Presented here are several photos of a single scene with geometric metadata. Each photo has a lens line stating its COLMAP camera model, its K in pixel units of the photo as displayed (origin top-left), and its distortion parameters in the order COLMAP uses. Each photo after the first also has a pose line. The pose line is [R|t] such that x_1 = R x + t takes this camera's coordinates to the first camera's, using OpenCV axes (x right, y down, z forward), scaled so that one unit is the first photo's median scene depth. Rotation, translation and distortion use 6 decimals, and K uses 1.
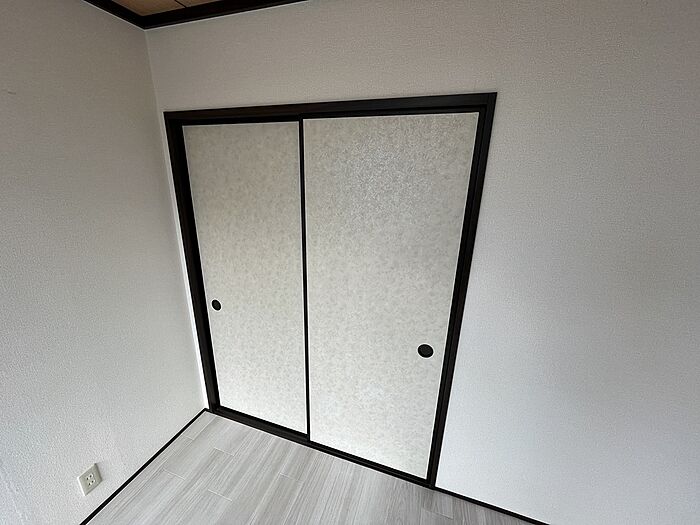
lens RADIAL K [[281.1, 0, 348.9], [0, 281.1, 260.8], [0, 0, 1]] dist [-0.003153, -0.000405]
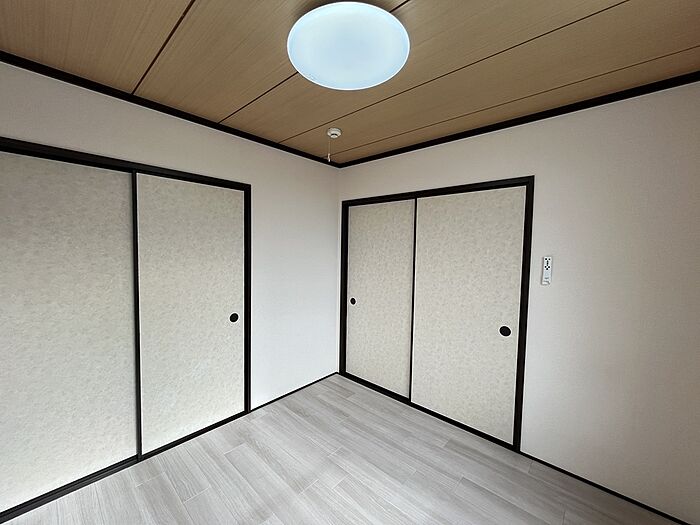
lens RADIAL K [[281.1, 0, 349.6], [0, 281.1, 263.7], [0, 0, 1]] dist [-0.003153, -0.000405]
pose [[0.403222, -0.062102, 0.912992, -0.897120], [0.264370, 0.963058, -0.051251, 0.257496], [-0.876082, 0.262034, 0.404745, -0.348462]]
